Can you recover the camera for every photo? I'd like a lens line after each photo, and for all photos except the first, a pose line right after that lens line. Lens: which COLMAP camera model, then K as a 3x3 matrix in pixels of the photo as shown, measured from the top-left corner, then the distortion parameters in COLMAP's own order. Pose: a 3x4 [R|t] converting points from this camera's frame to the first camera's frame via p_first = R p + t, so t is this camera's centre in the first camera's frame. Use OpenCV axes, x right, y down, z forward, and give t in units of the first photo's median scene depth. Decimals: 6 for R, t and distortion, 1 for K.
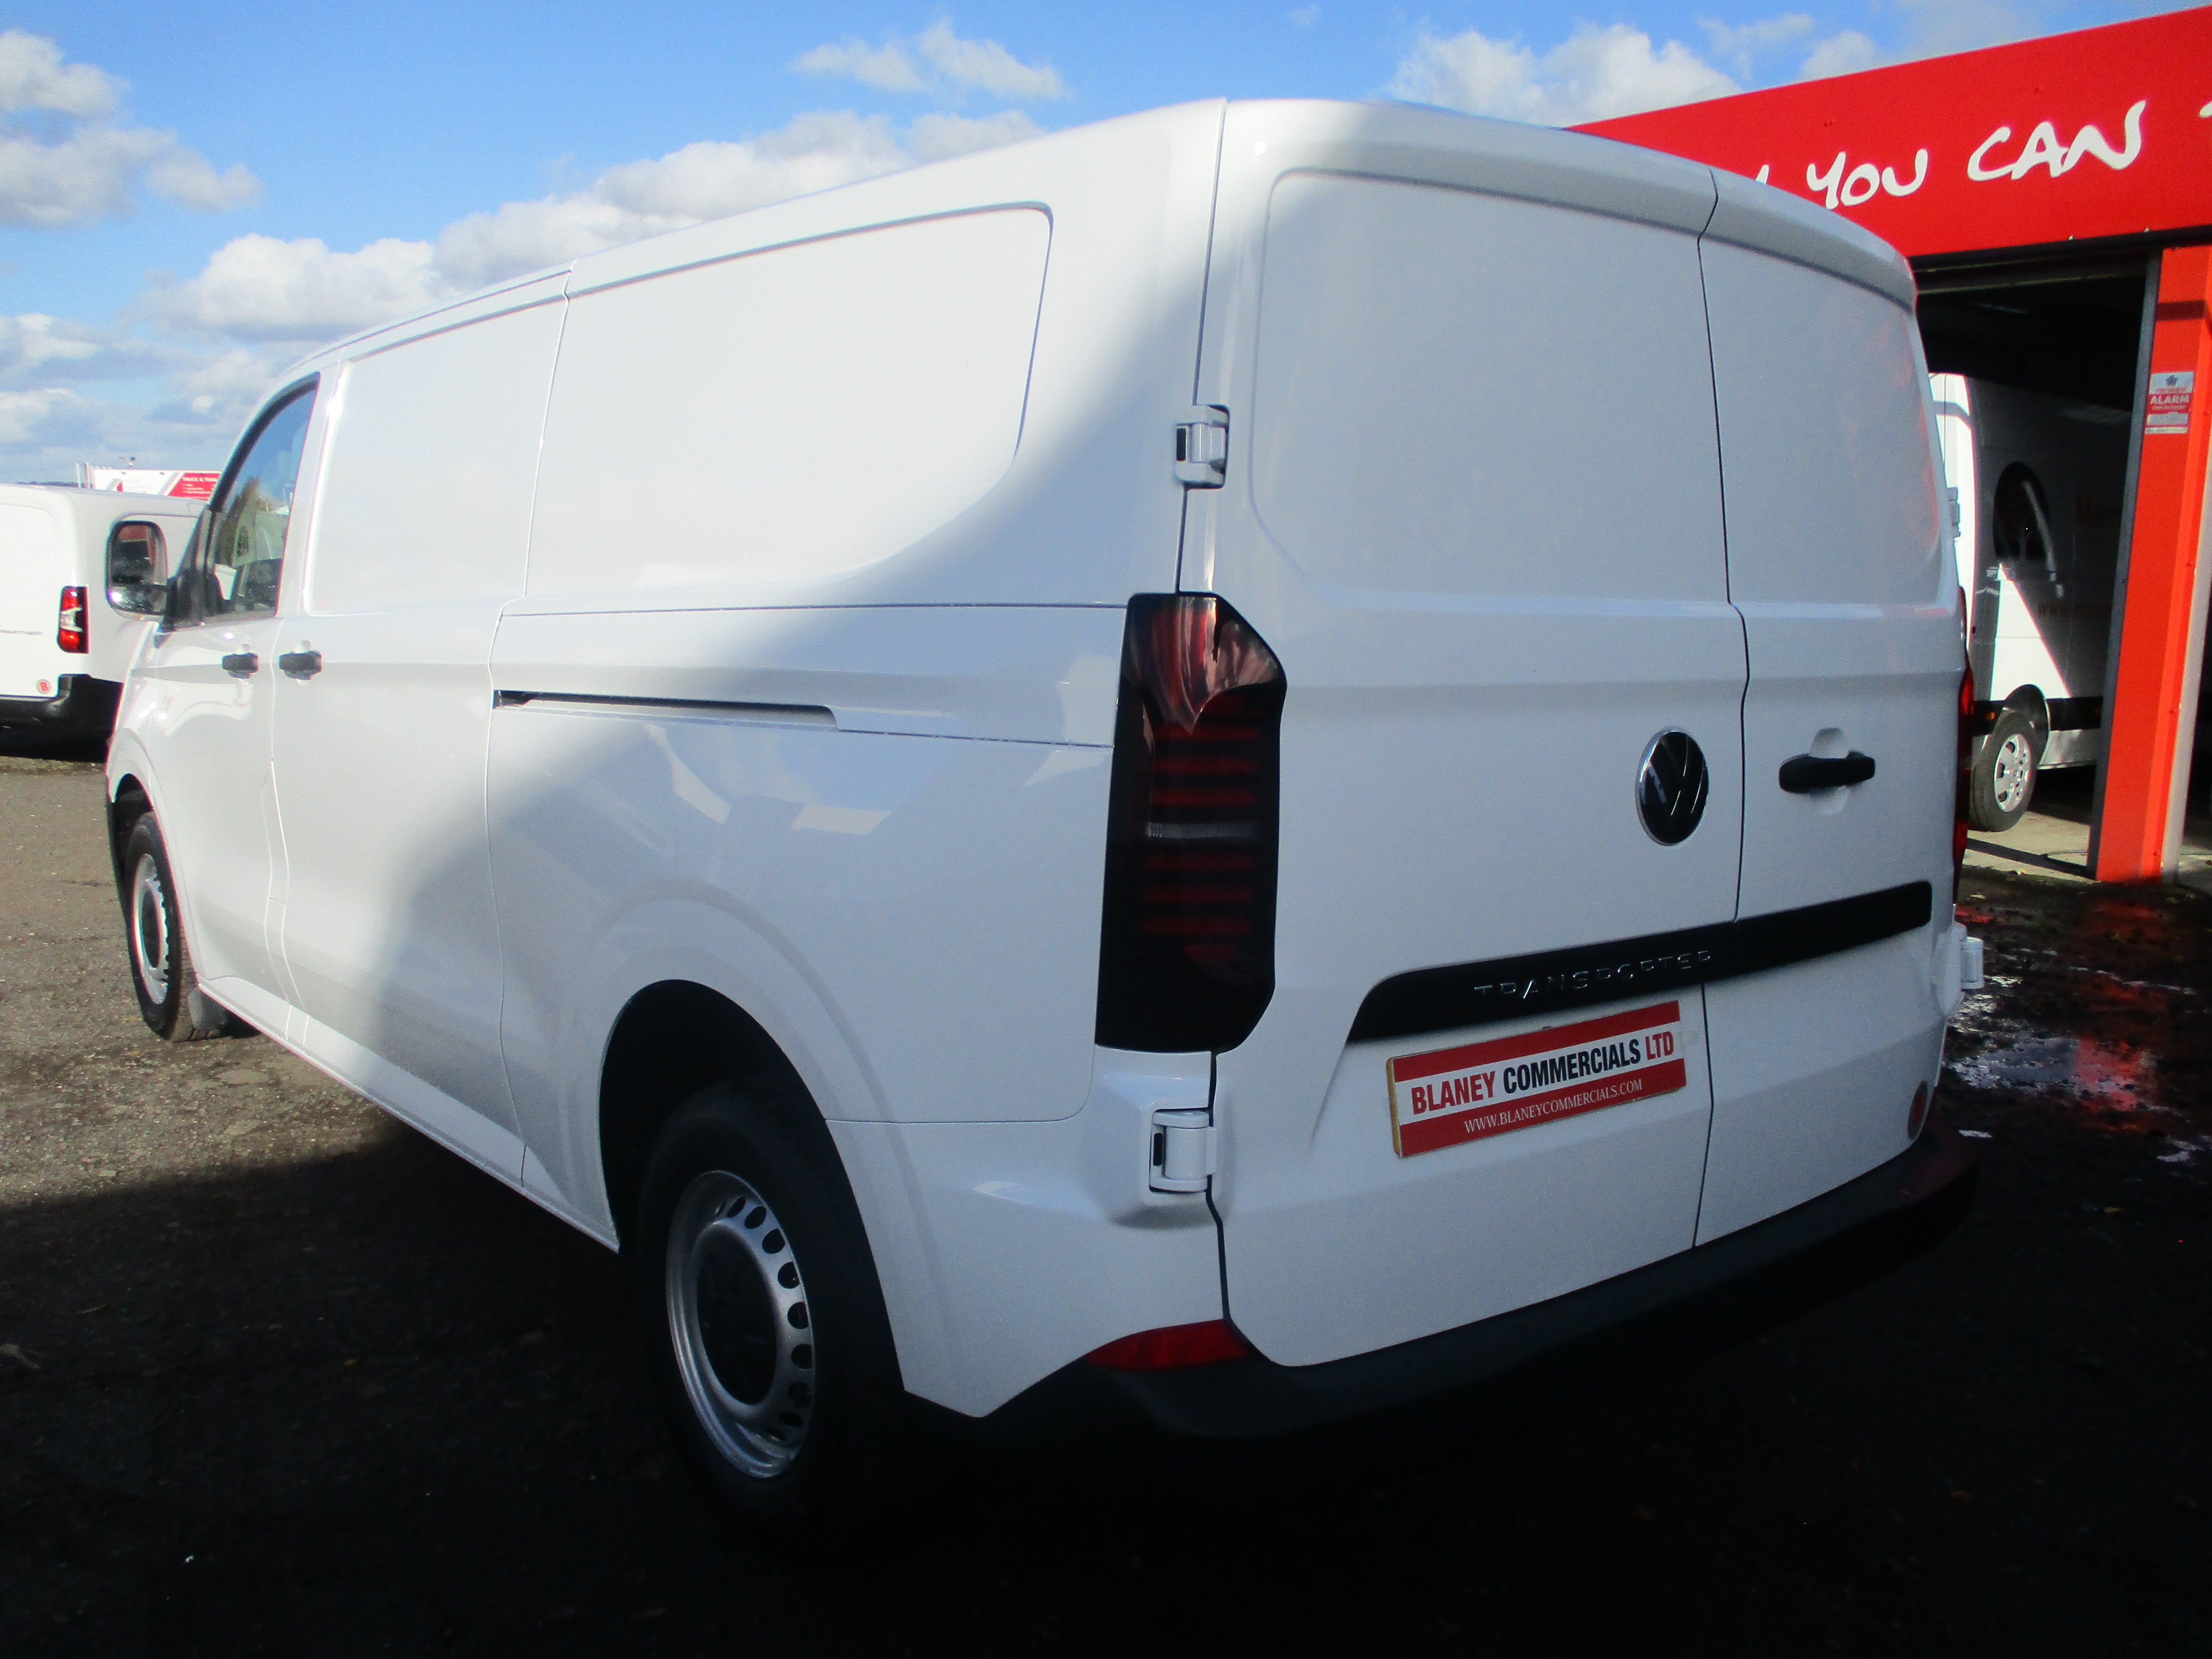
lens RADIAL K [[1939.7, 0, 1092.8], [0, 1939.7, 832.4], [0, 0, 1]] dist [-0.053693, 0.043544]
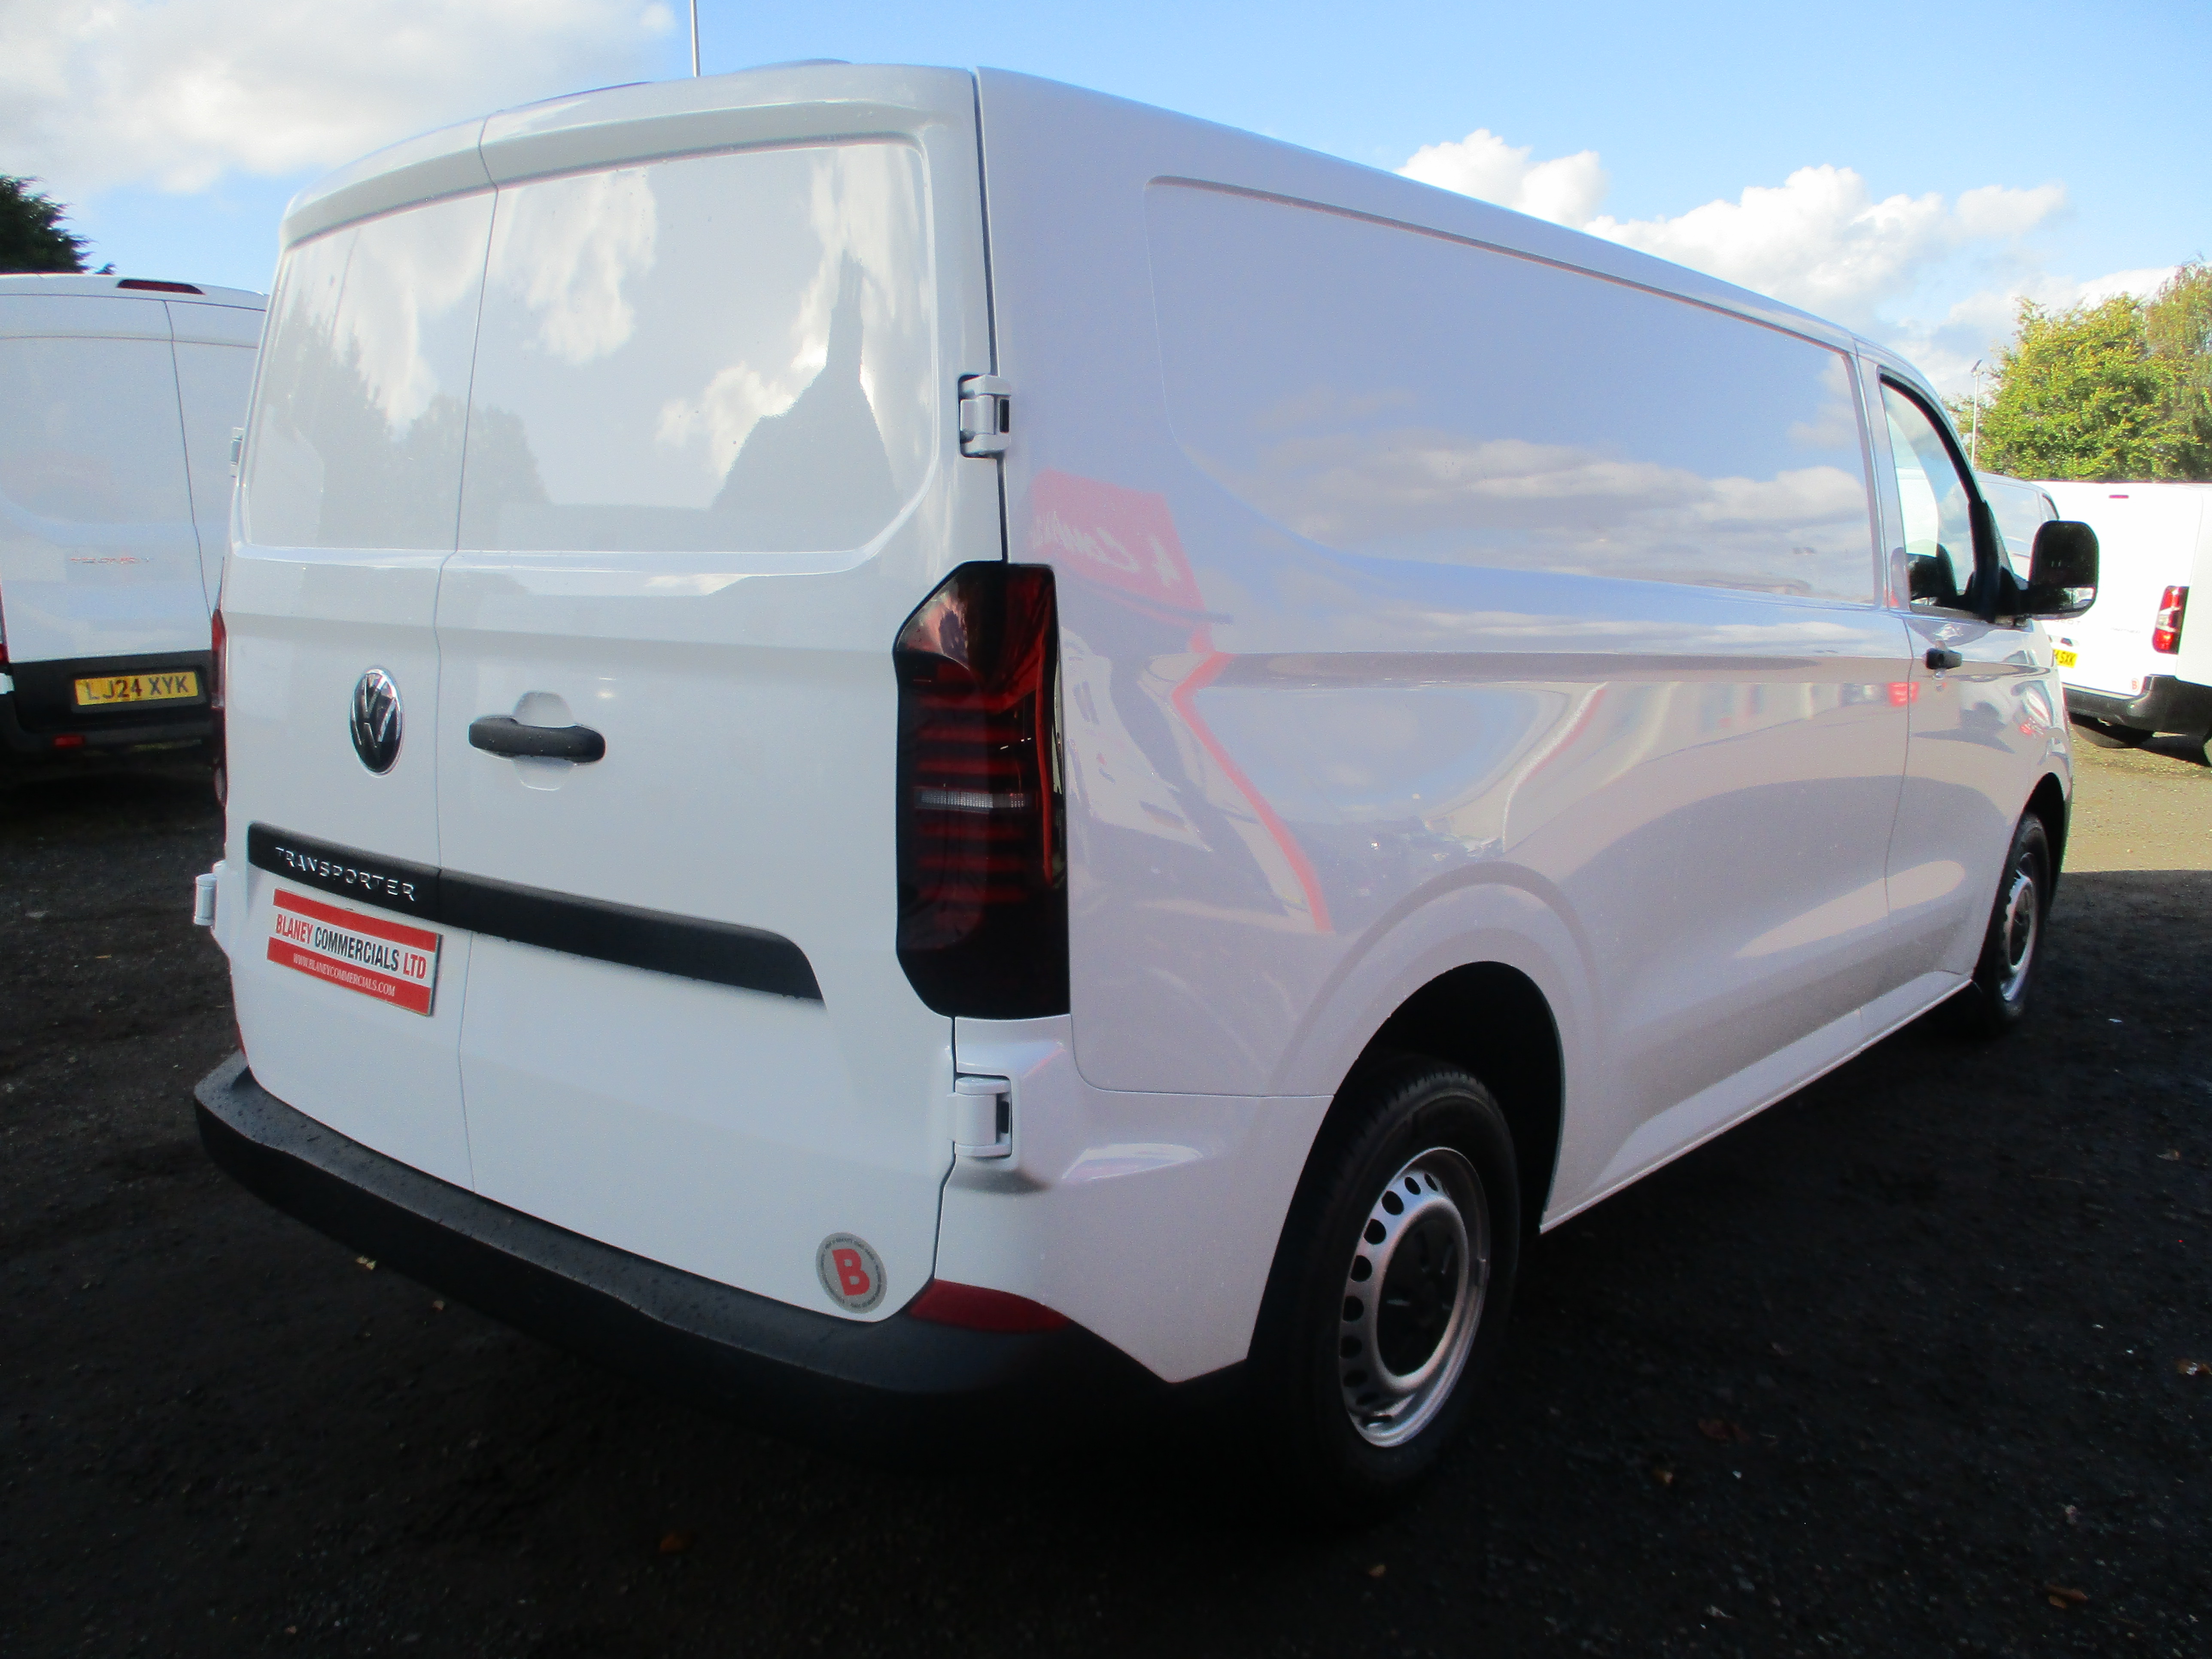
lens RADIAL K [[1939.7, 0, 1091.3], [0, 1939.7, 823.2], [0, 0, 1]] dist [-0.053693, 0.043544]
pose [[0.162800, 0.123555, -0.978892, 1.401817], [-0.136483, 0.985410, 0.101679, -0.128054], [0.977174, 0.117049, 0.177288, 1.178574]]
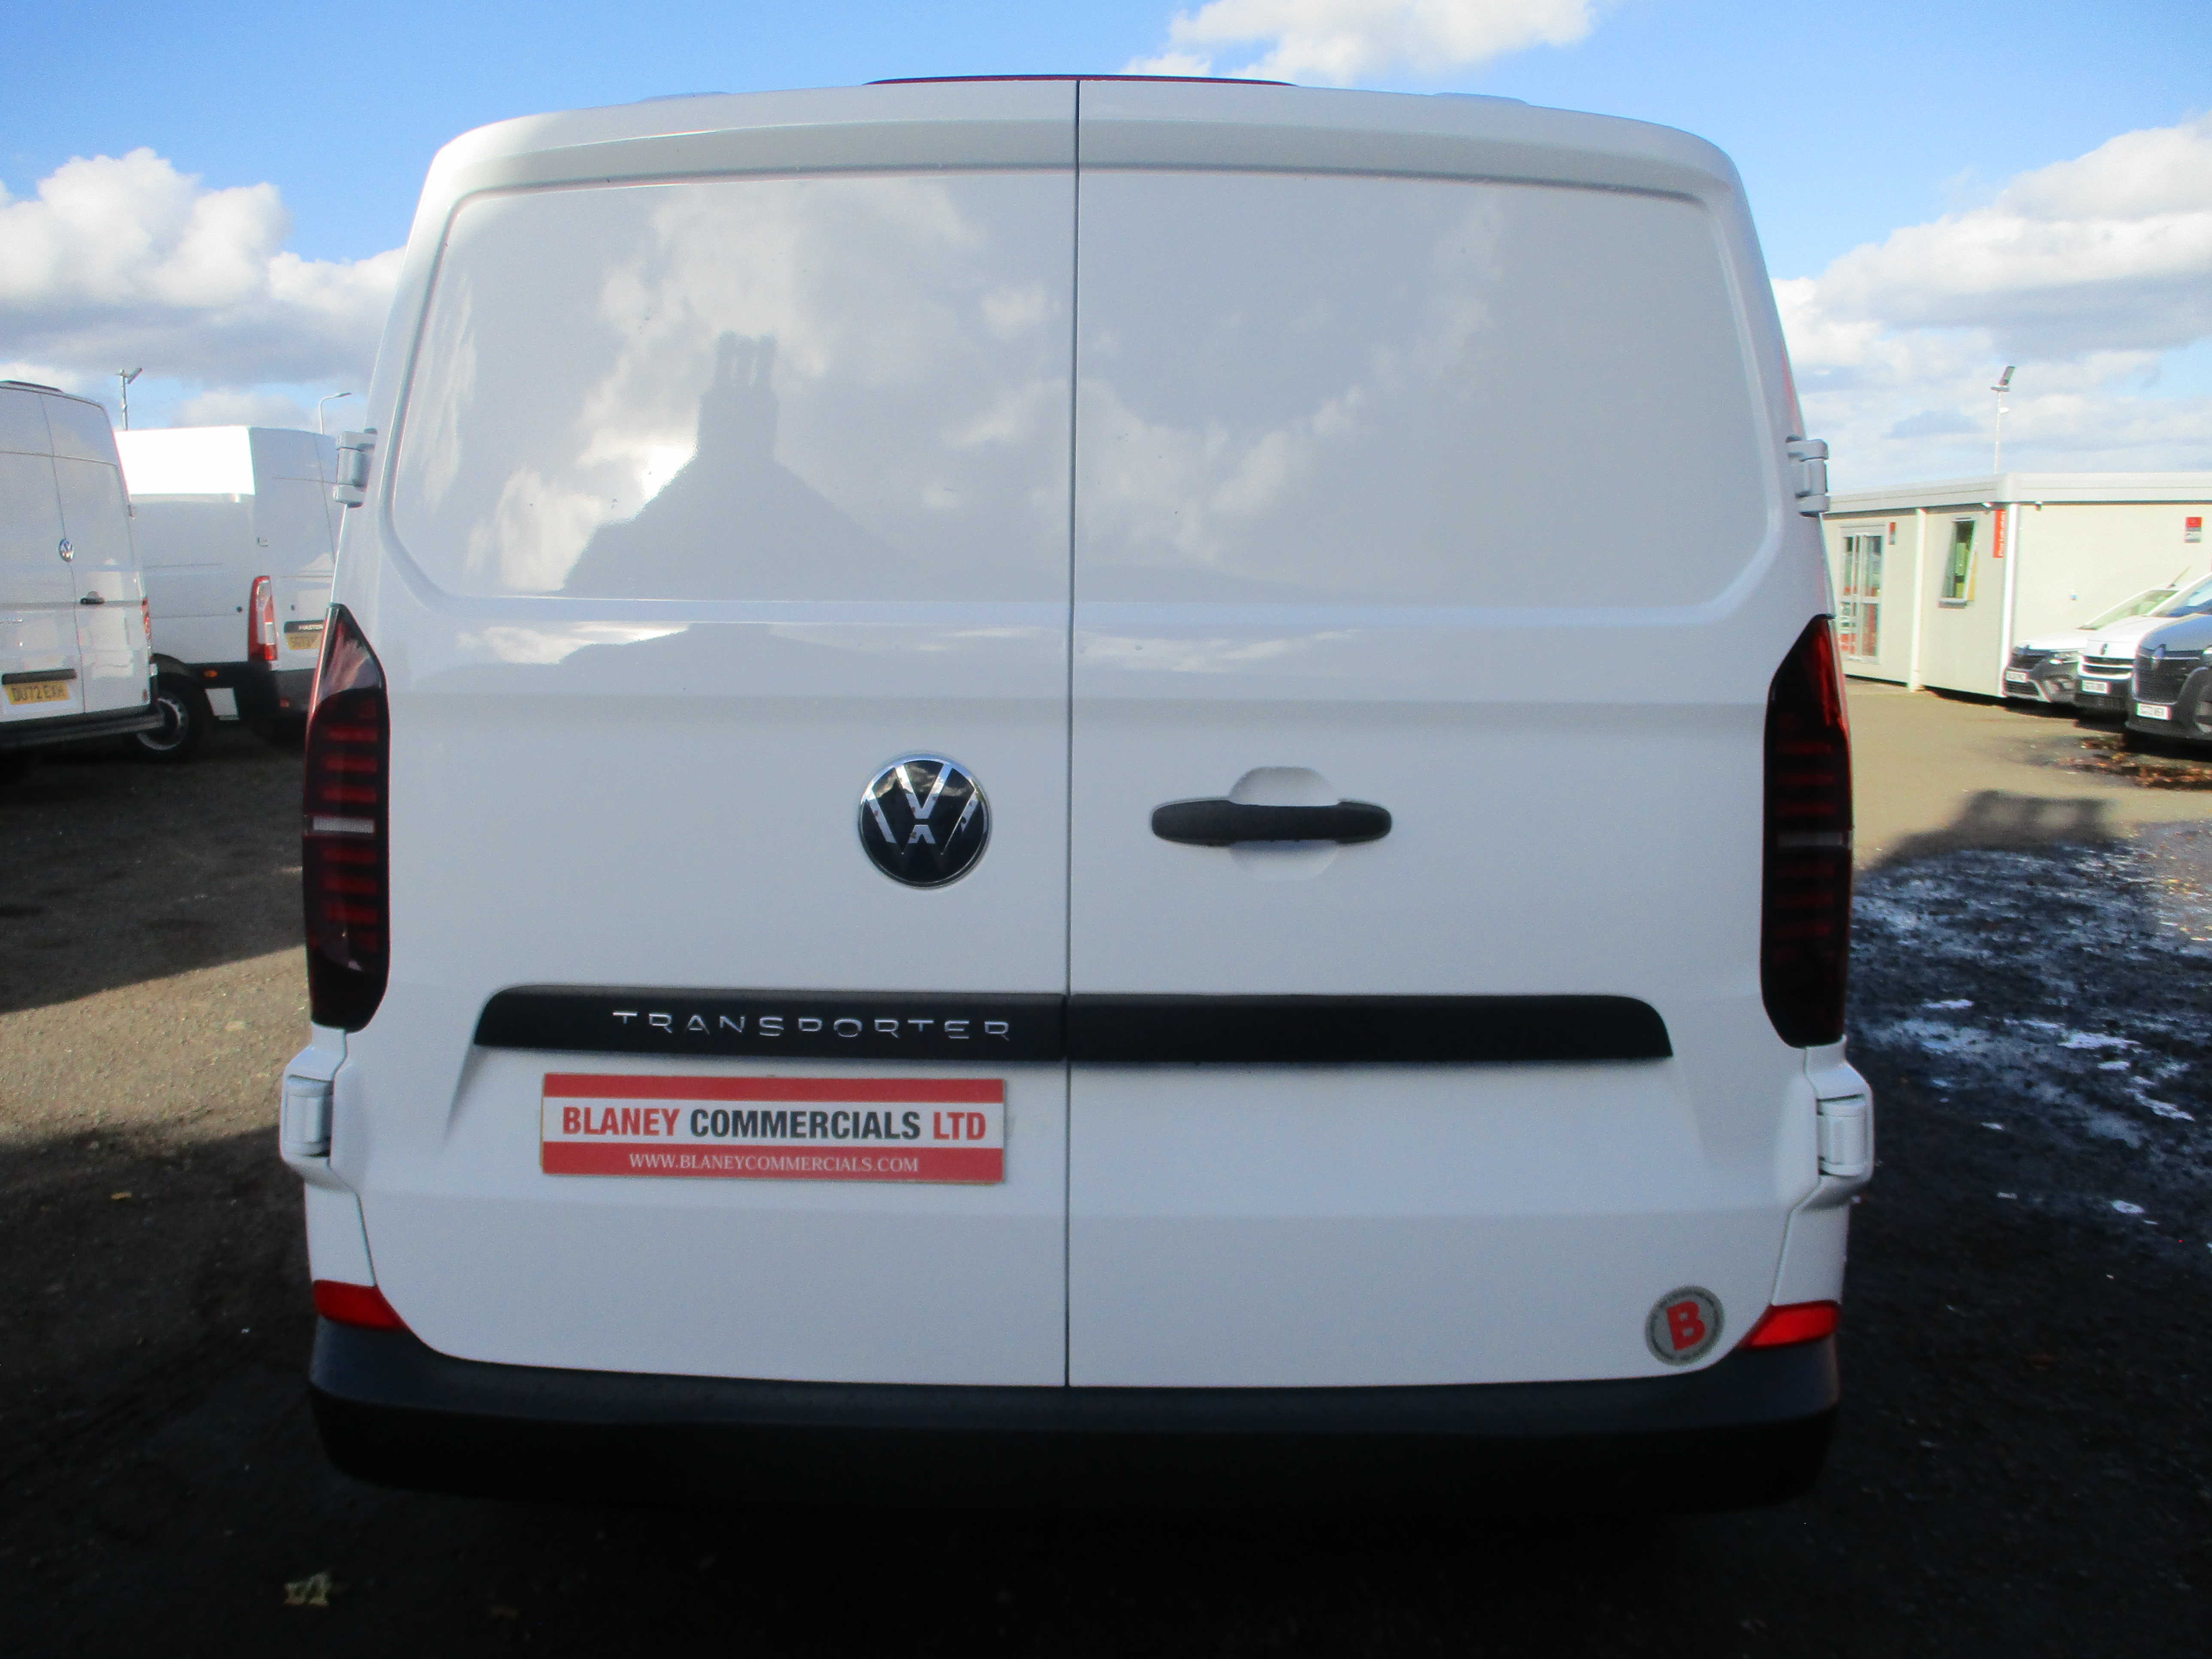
lens RADIAL K [[1939.7, 0, 1110.5], [0, 1939.7, 827.5], [0, 0, 1]] dist [-0.053693, 0.043544]
pose [[0.746691, 0.059207, -0.662531, 0.909558], [-0.074250, 0.997225, 0.005436, -0.030730], [0.661014, 0.045134, 0.749015, 0.402467]]
